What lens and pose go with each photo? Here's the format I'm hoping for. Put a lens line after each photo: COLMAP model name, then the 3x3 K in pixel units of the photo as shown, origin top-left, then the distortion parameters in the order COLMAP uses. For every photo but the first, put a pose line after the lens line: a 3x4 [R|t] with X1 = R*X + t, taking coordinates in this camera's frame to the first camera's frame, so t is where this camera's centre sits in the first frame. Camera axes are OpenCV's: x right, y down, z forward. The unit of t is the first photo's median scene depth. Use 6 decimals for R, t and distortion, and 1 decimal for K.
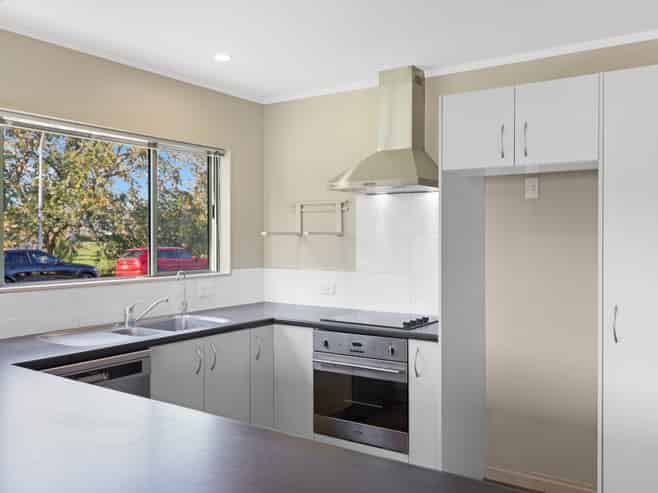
lens RADIAL K [[582.1, 0, 329.0], [0, 582.1, 246.5], [0, 0, 1]] dist [0.006313, 0.002022]
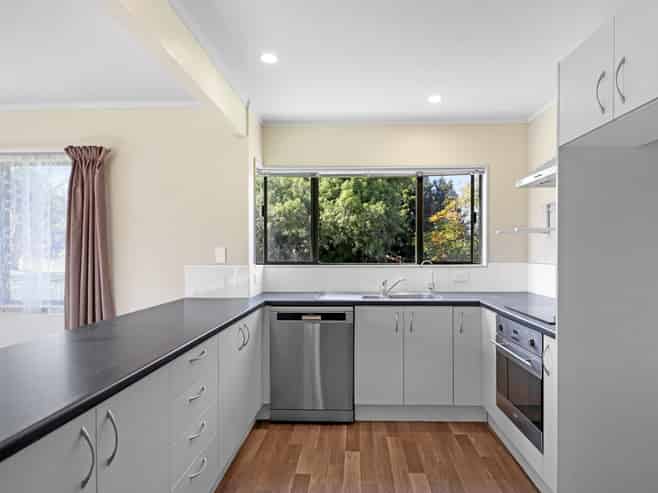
lens RADIAL K [[395.4, 0, 329.0], [0, 395.4, 246.5], [0, 0, 1]] dist [0.001730, 0.000348]
pose [[0.523184, -0.016198, -0.852066, 0.445572], [-0.012870, 0.999555, -0.026904, 0.038024], [0.852123, 0.025042, 0.522743, 0.324562]]
